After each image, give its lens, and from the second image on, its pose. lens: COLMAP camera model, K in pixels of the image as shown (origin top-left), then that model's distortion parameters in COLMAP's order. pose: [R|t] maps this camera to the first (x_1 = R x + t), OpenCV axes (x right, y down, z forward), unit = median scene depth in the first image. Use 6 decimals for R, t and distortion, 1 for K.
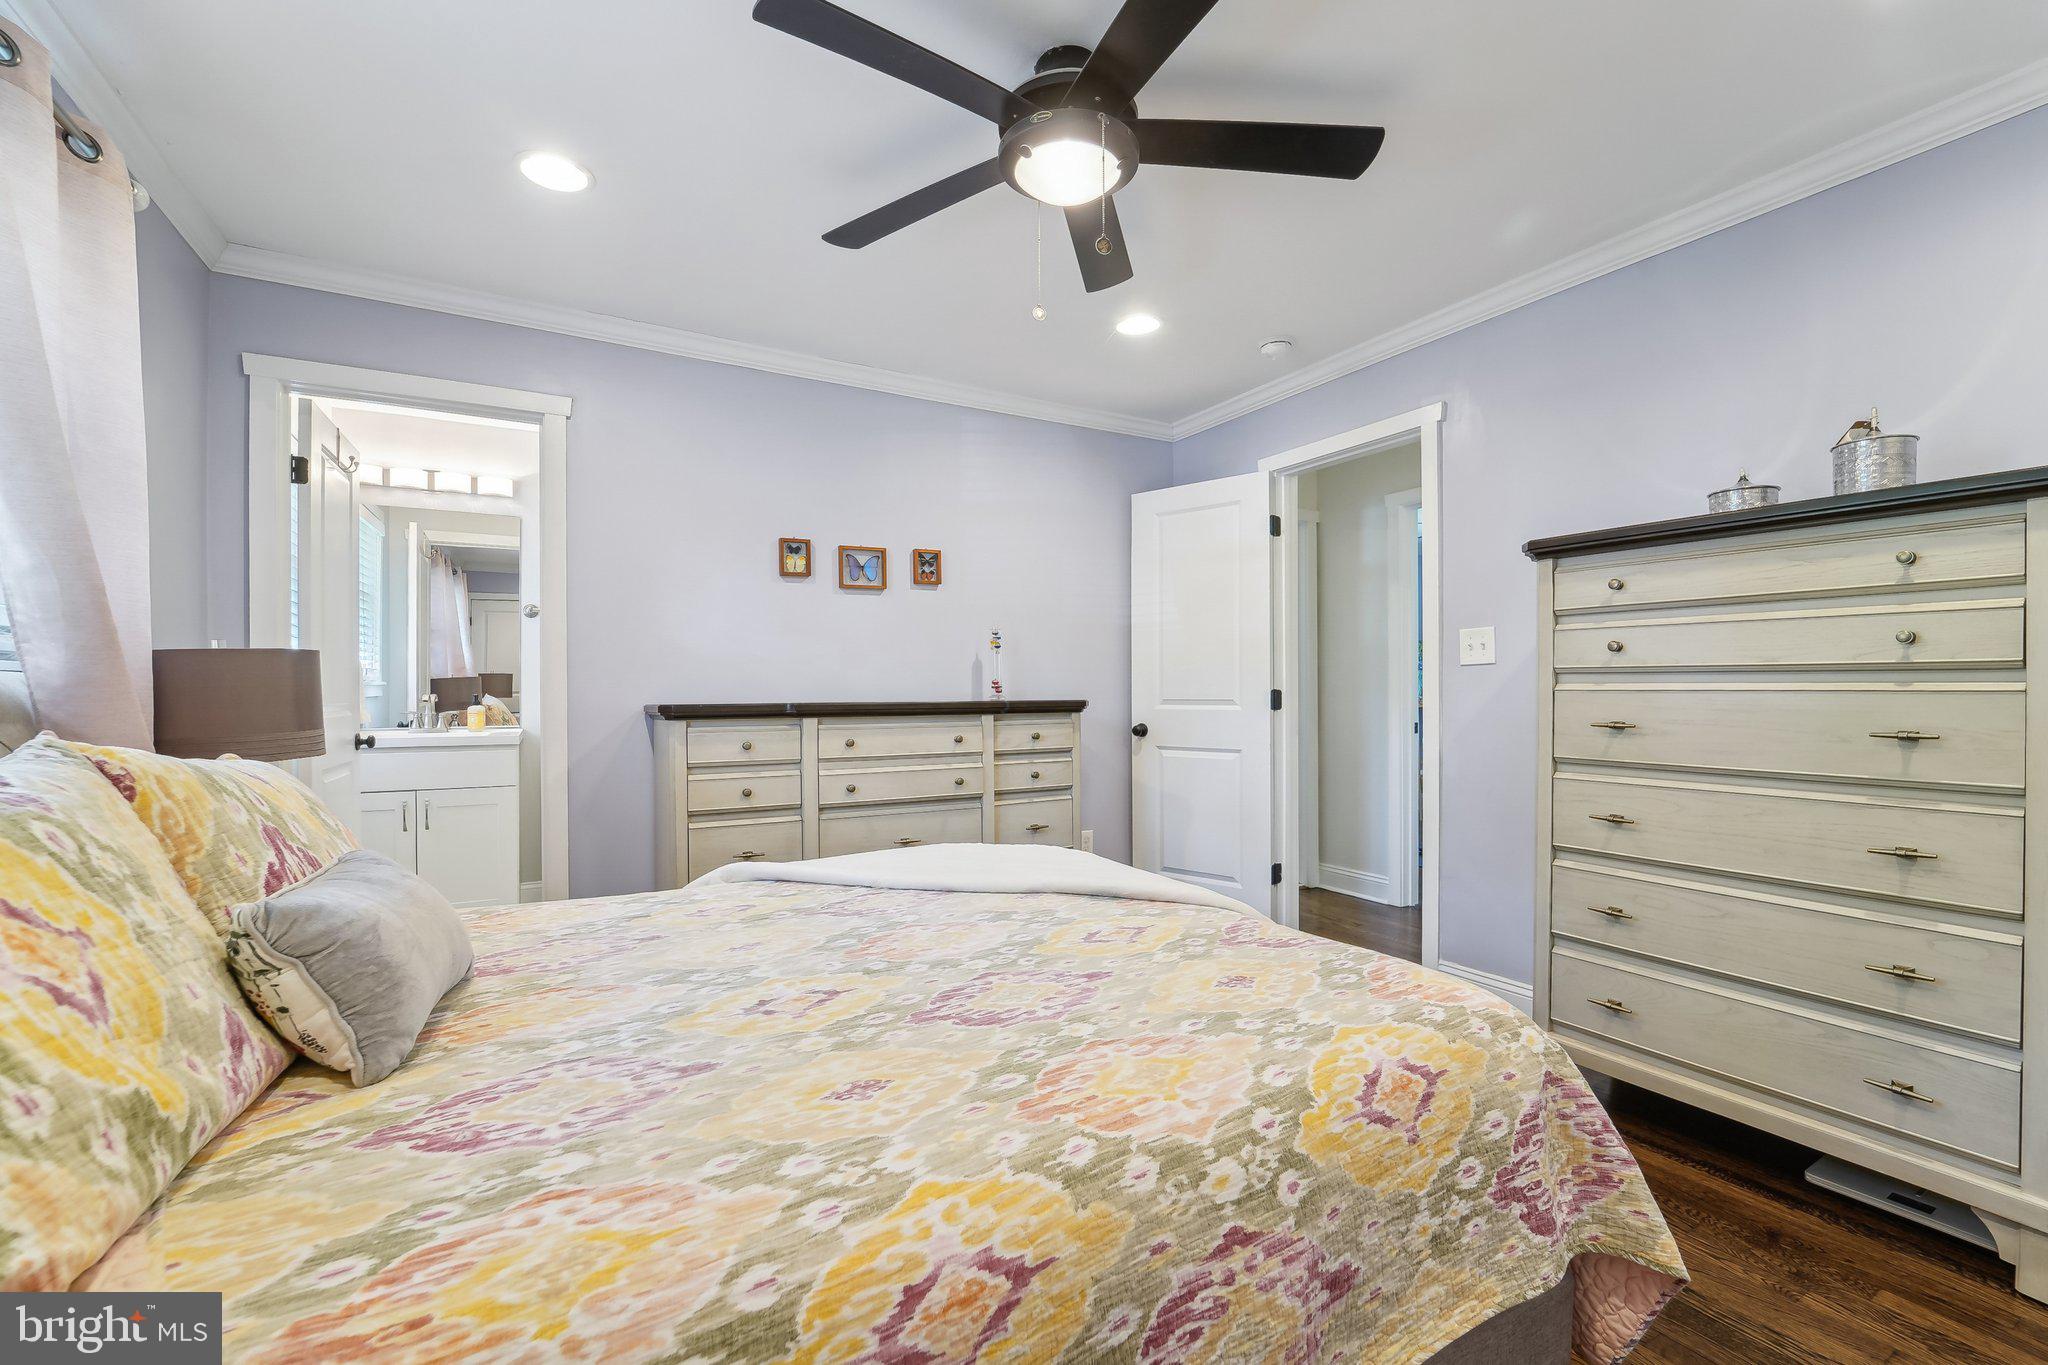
lens RADIAL K [[863.8, 0, 1029.0], [0, 863.8, 684.1], [0, 0, 1]] dist [-0.014562, -0.000385]
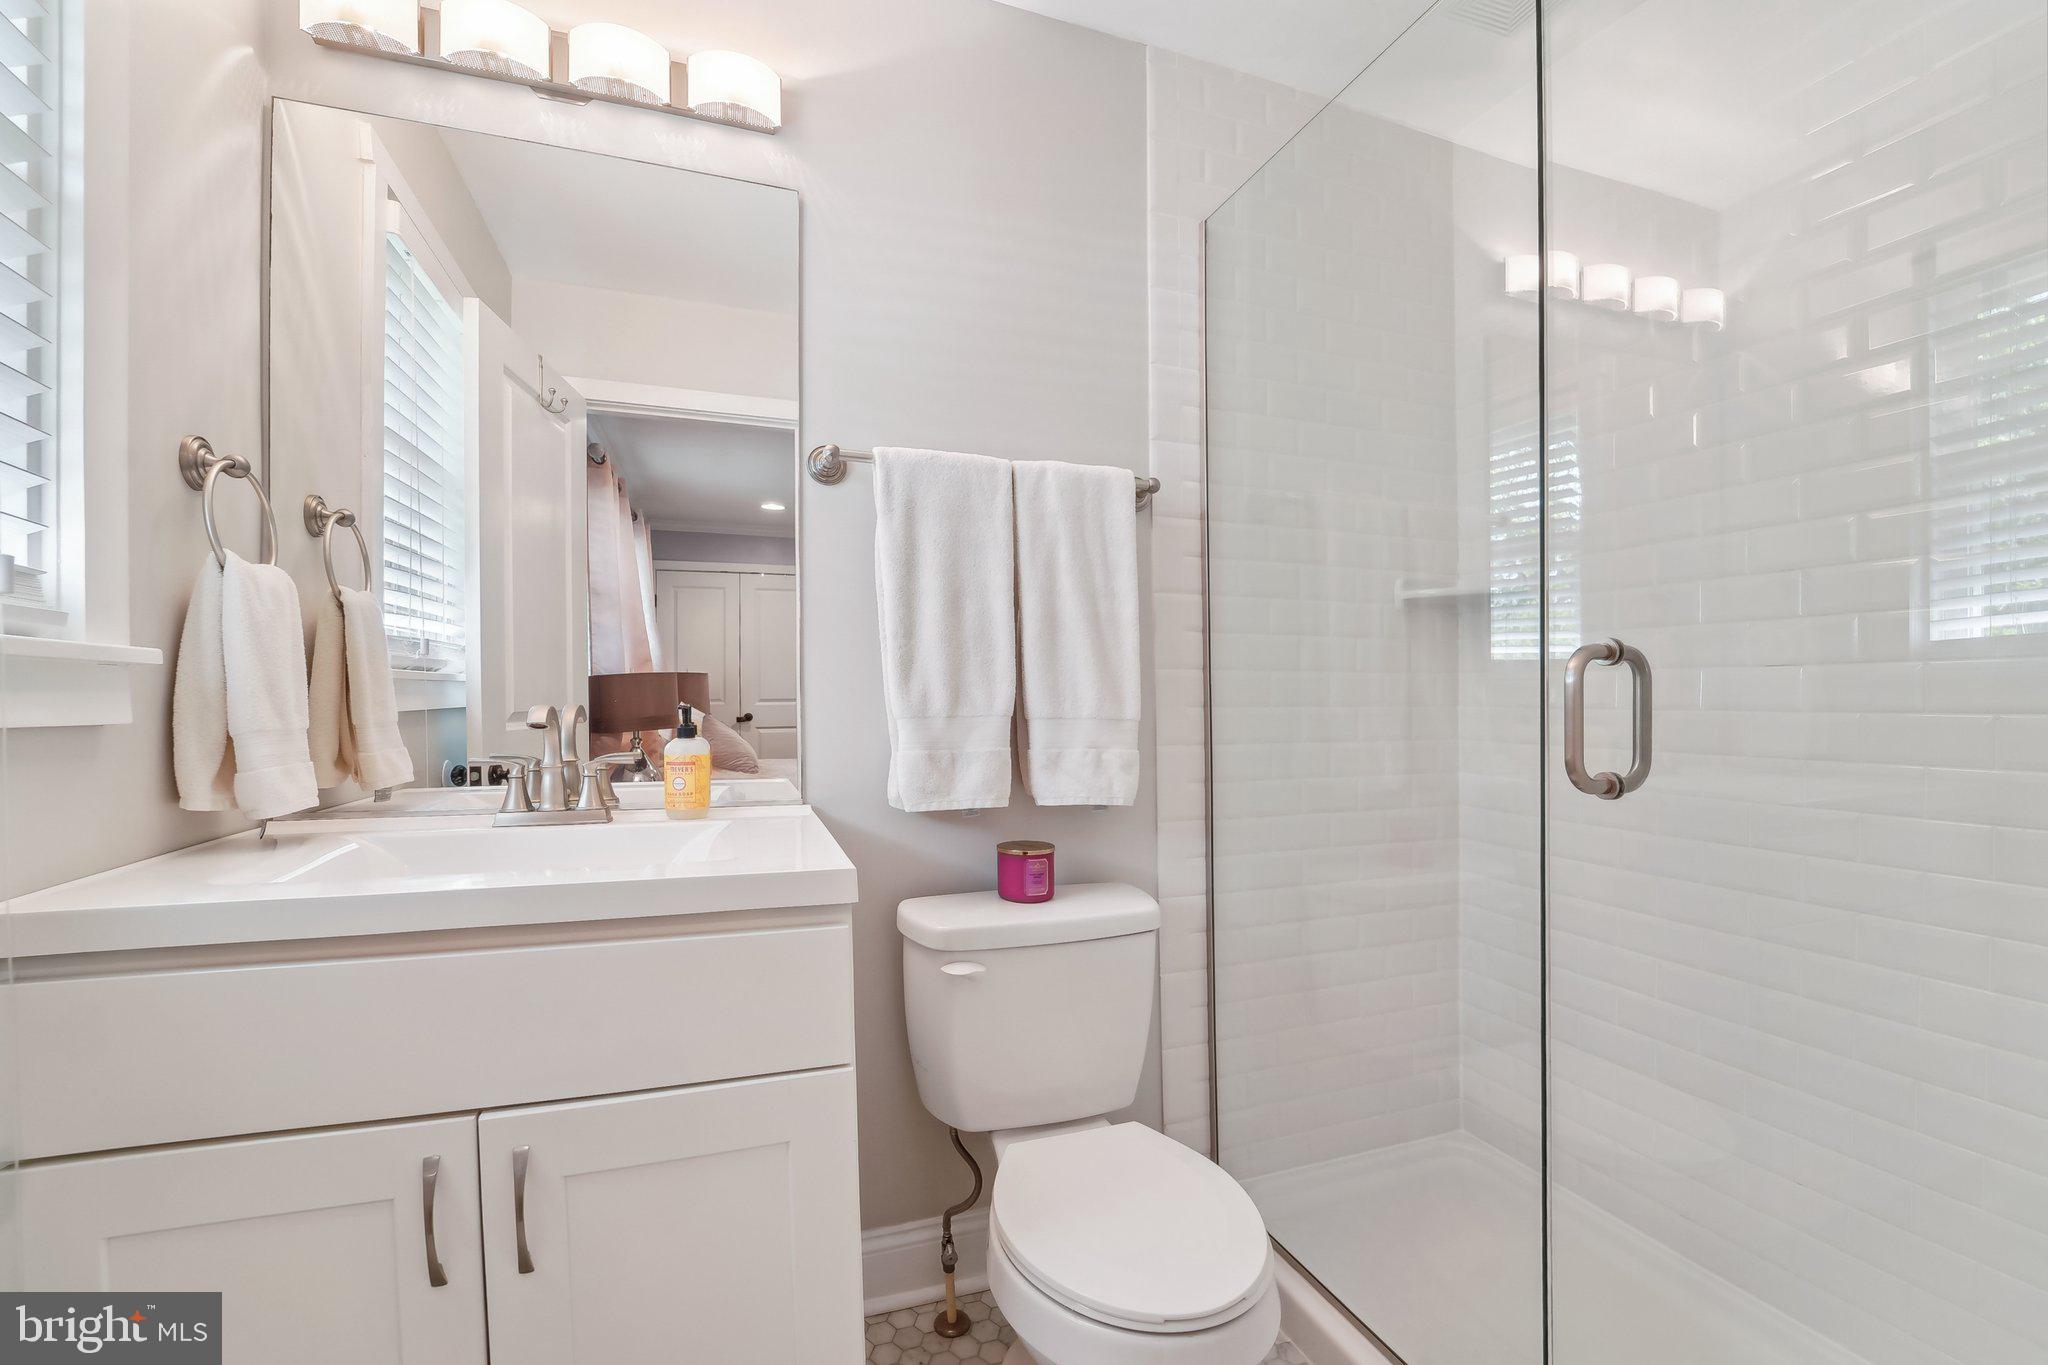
lens RADIAL K [[863.8, 0, 1021.3], [0, 863.8, 690.3], [0, 0, 1]] dist [-0.014562, -0.000385]
pose [[0.985212, -0.008131, -0.171148, -0.414607], [0.008555, 0.999962, 0.001743, 0.004792], [0.171128, -0.003181, 0.985244, 0.625900]]
